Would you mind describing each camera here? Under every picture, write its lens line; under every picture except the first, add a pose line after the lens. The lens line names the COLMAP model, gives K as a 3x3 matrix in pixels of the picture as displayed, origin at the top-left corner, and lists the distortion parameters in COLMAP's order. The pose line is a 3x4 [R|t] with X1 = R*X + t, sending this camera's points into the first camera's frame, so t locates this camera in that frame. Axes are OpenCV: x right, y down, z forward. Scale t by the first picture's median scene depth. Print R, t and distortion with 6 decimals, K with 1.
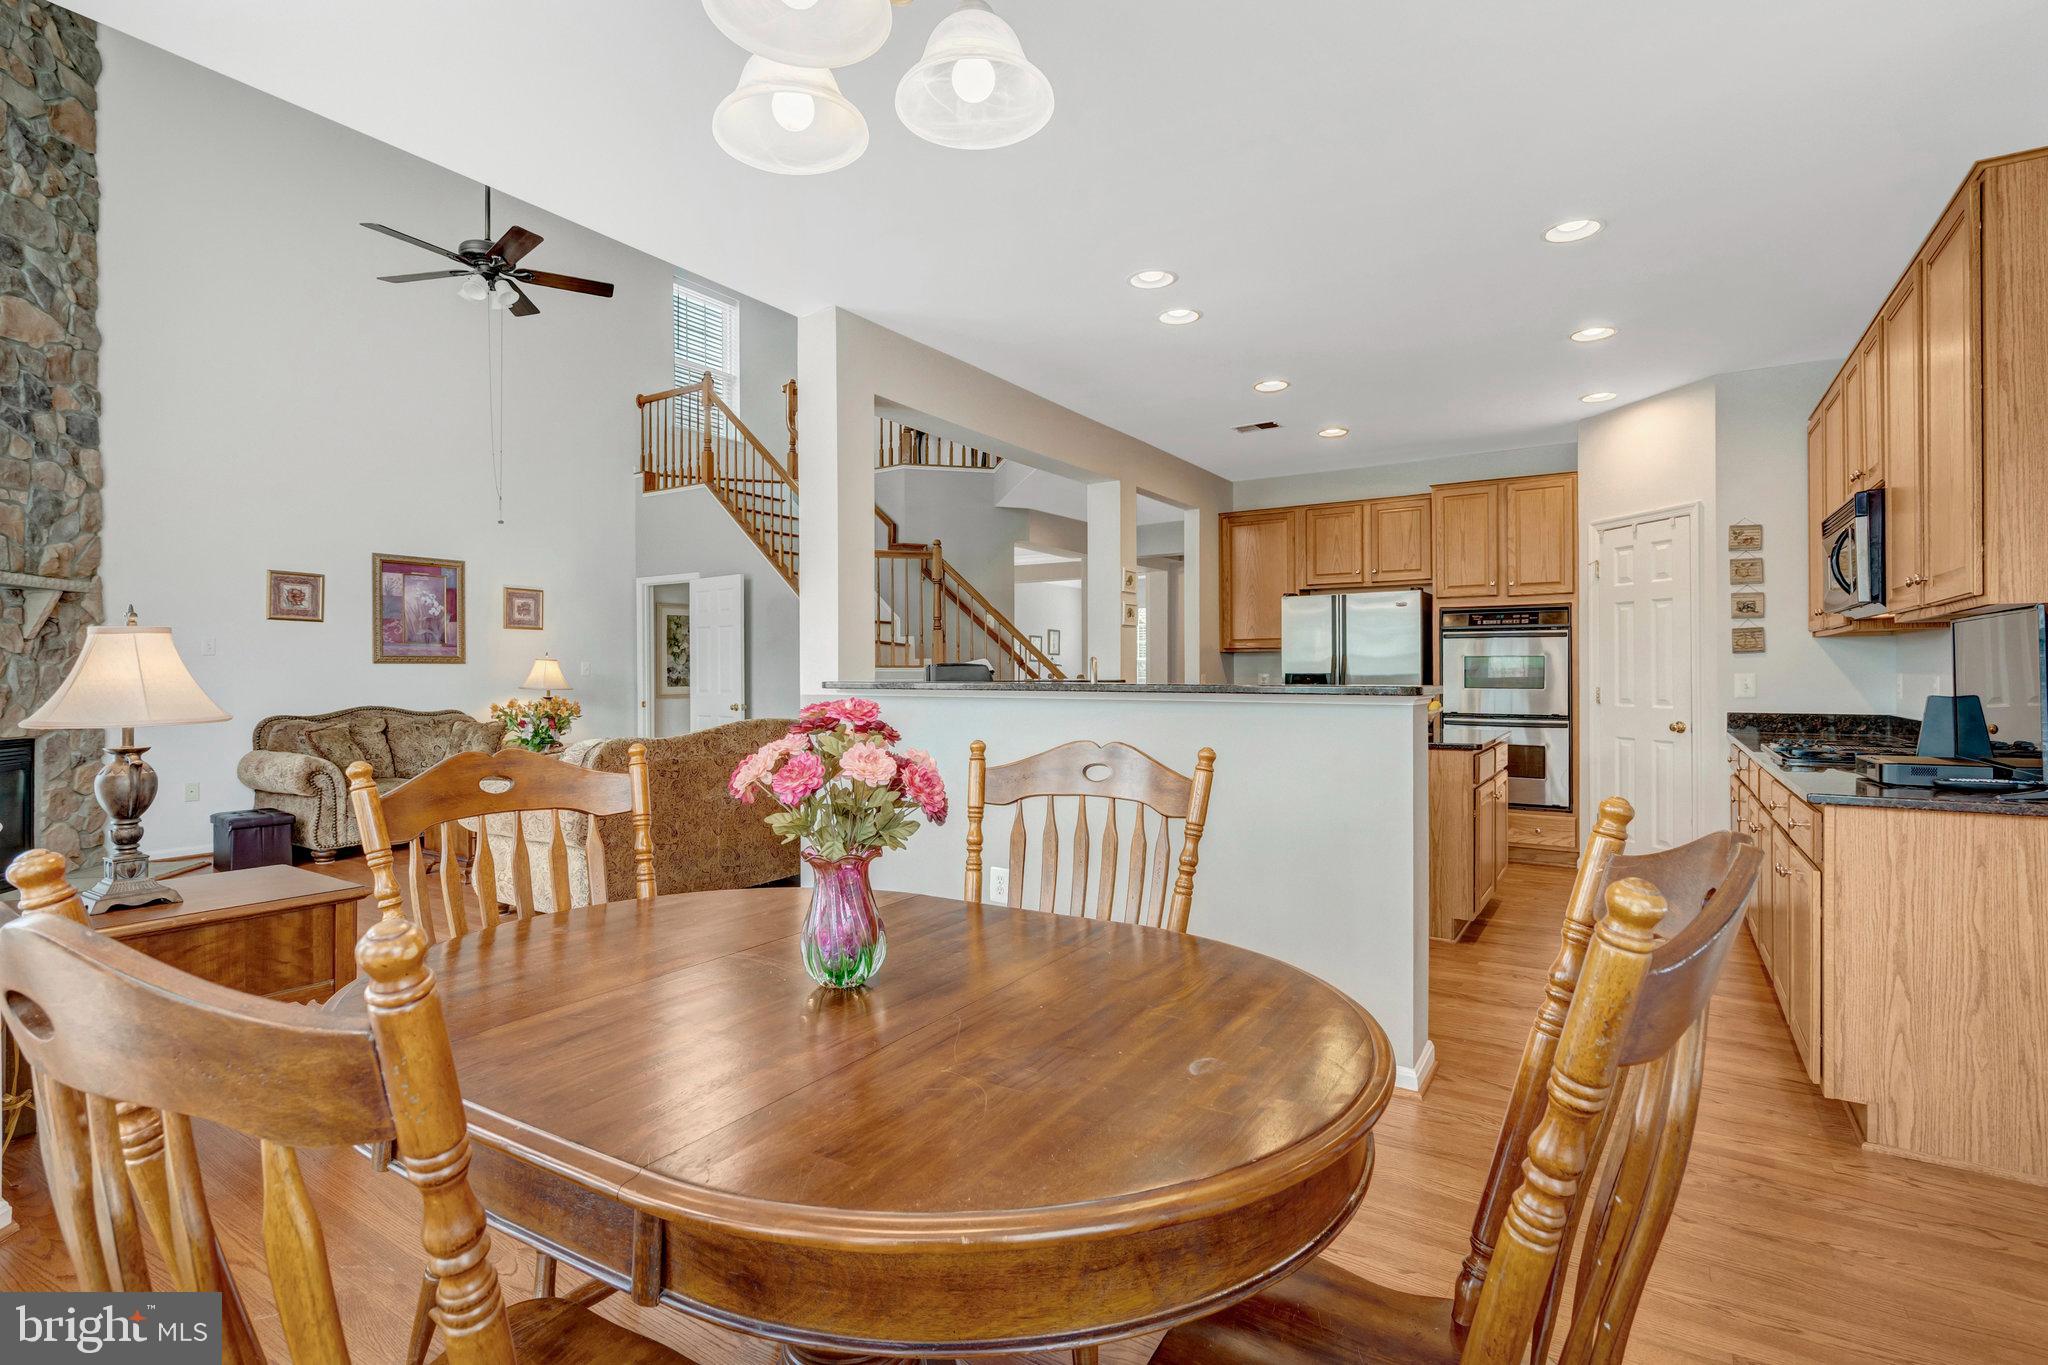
lens RADIAL K [[954.6, 0, 1018.6], [0, 954.6, 676.6], [0, 0, 1]] dist [-0.001849, 0.000789]
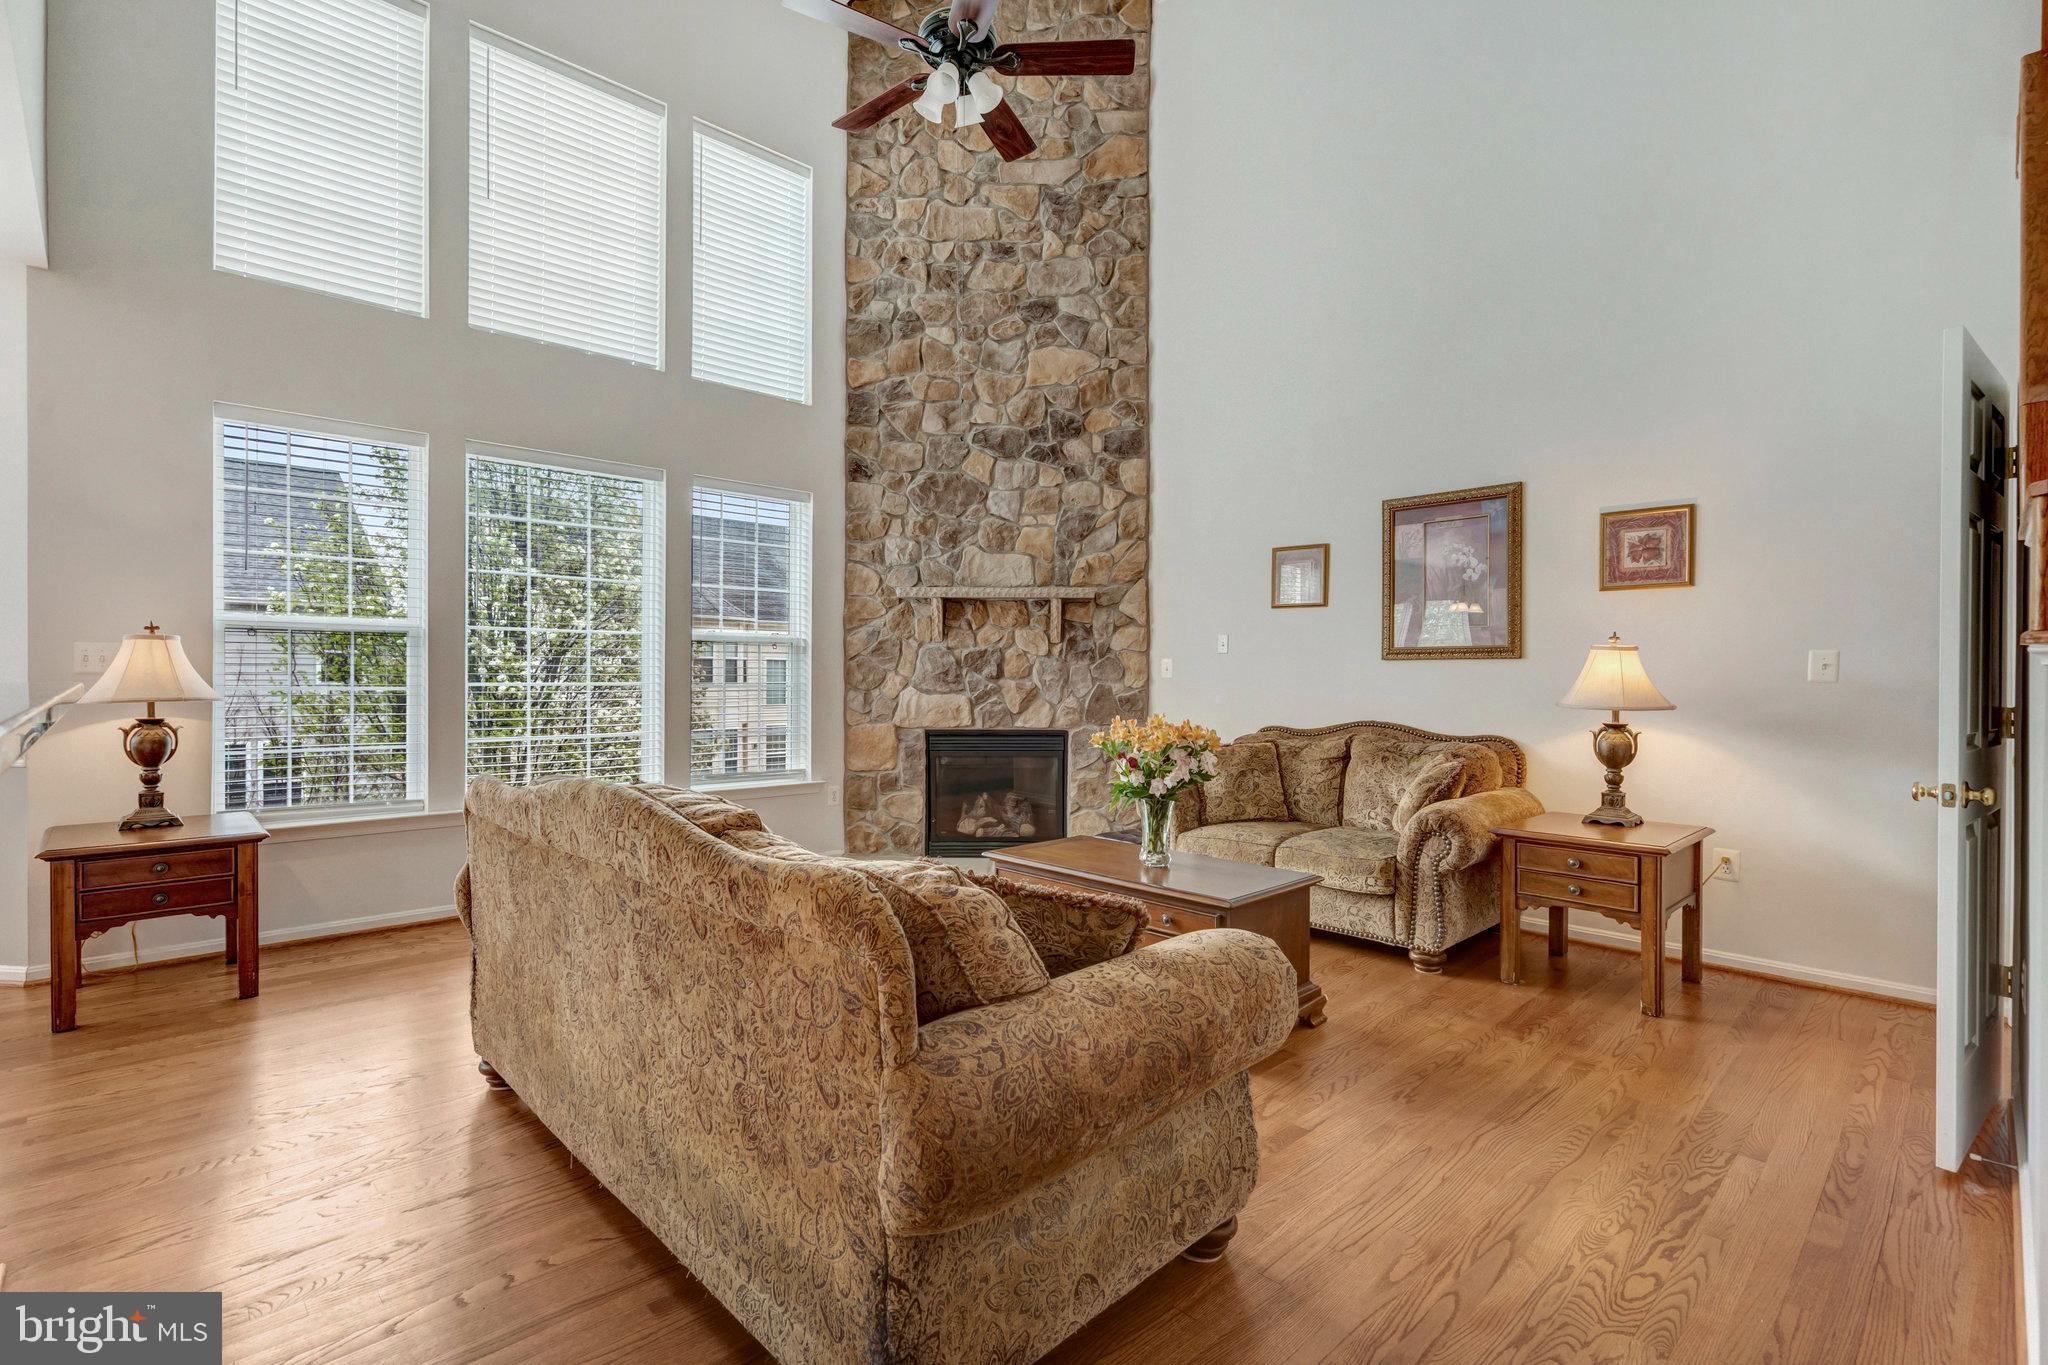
lens RADIAL K [[954.6, 0, 1024.4], [0, 954.6, 678.9], [0, 0, 1]] dist [-0.001849, 0.000789]
pose [[-0.231991, 0.001852, -0.972716, 0.075625], [-0.009075, 0.999951, 0.004068, -0.000530], [0.972676, 0.009771, -0.231962, 1.164177]]
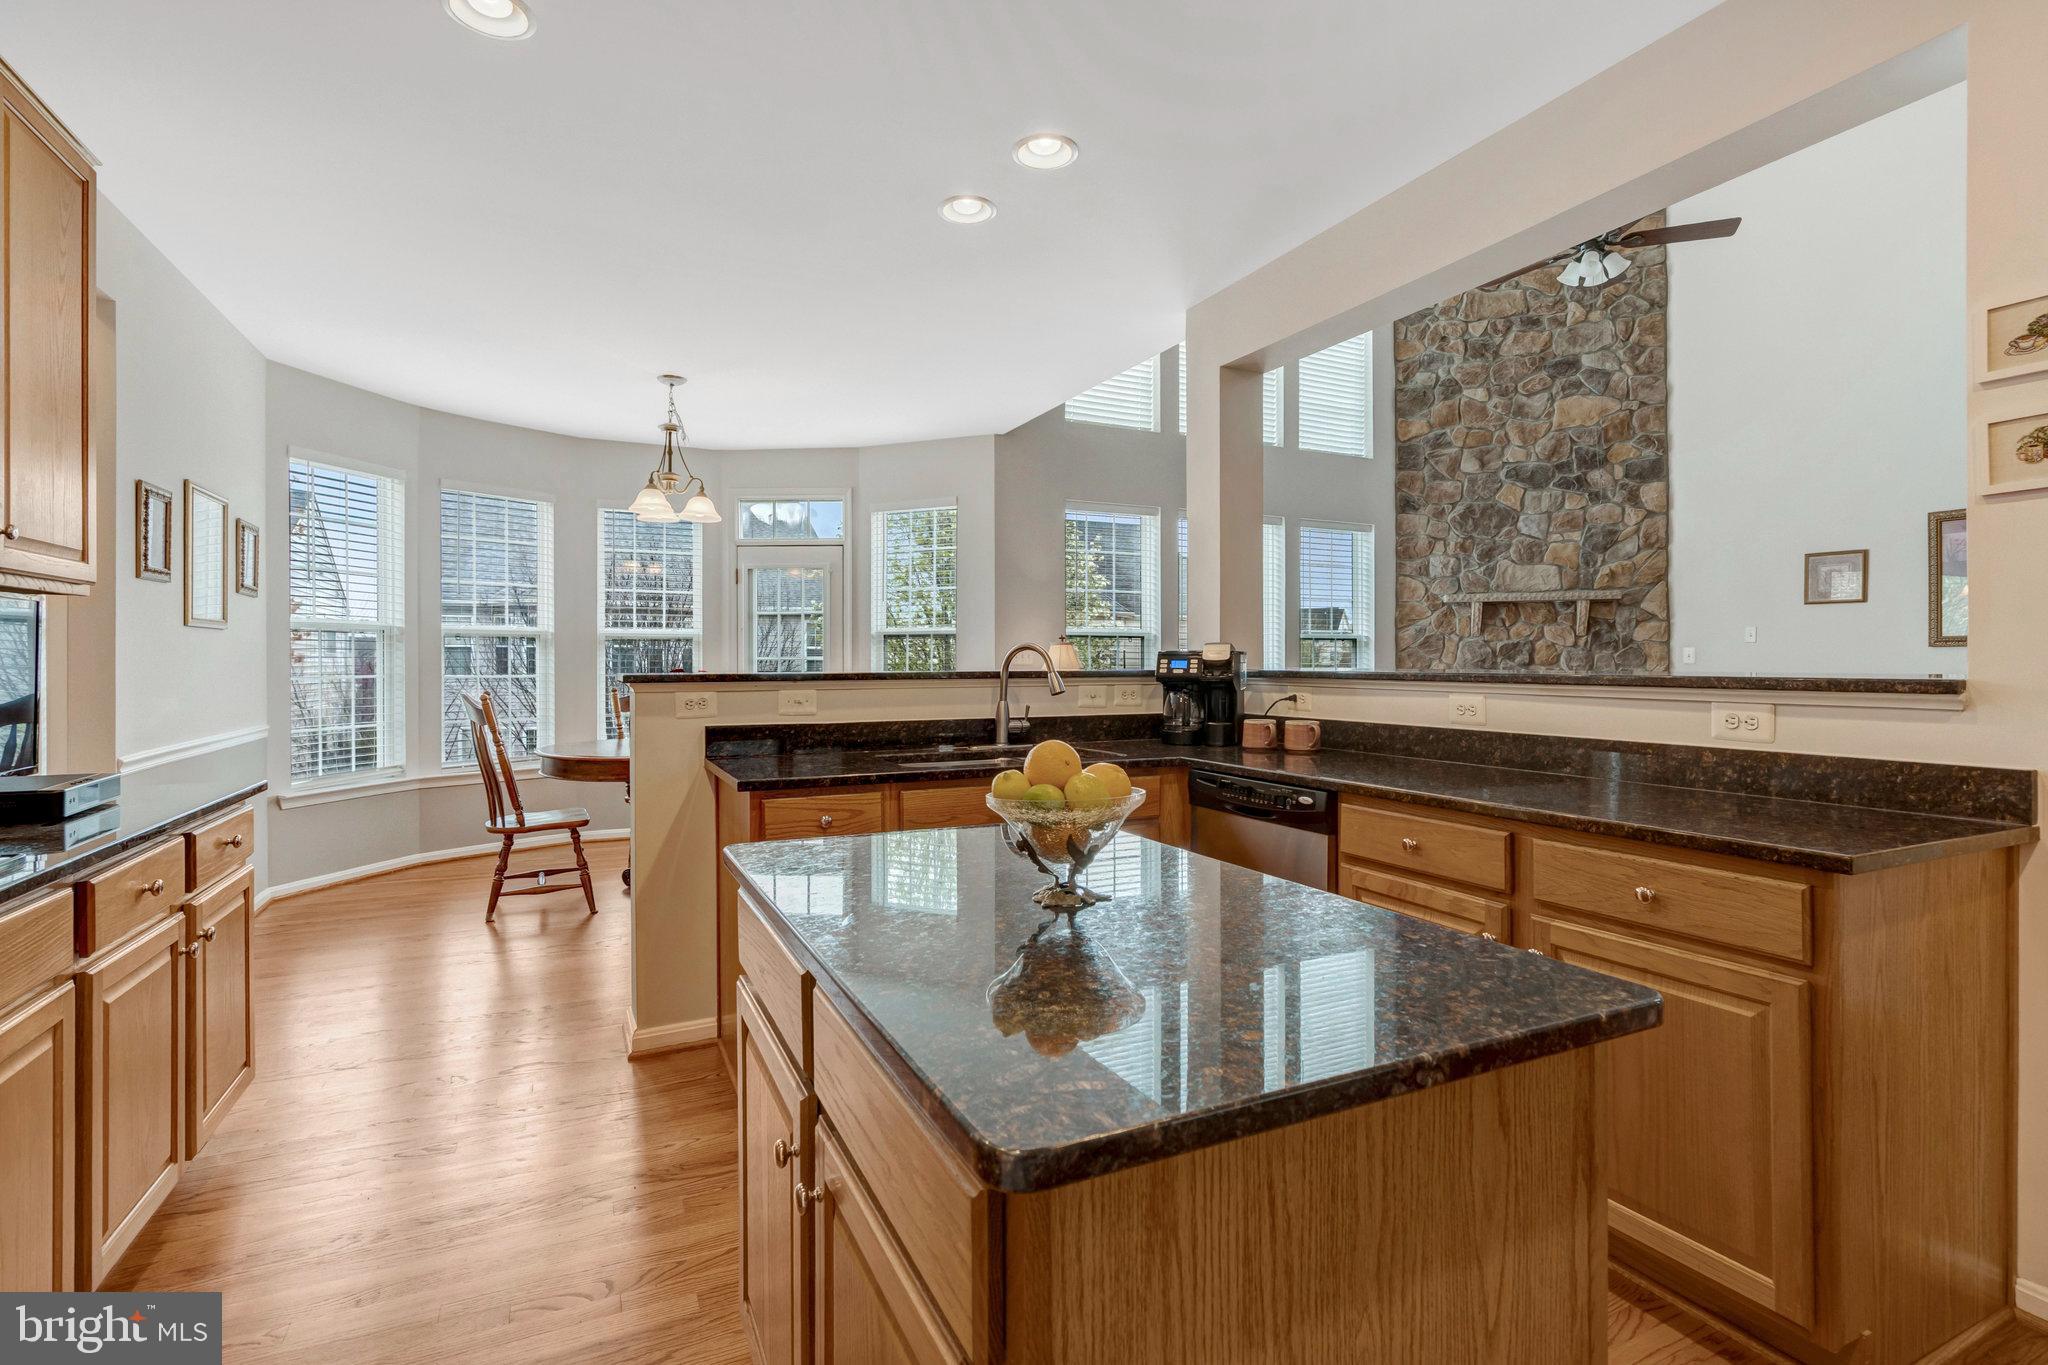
lens RADIAL K [[954.6, 0, 1017.7], [0, 954.6, 664.7], [0, 0, 1]] dist [-0.001849, 0.000789]
pose [[-0.524069, 0.004120, -0.851666, 0.561628], [-0.000930, 0.999985, 0.005411, -0.003303], [0.851676, 0.003628, -0.524057, 0.975394]]
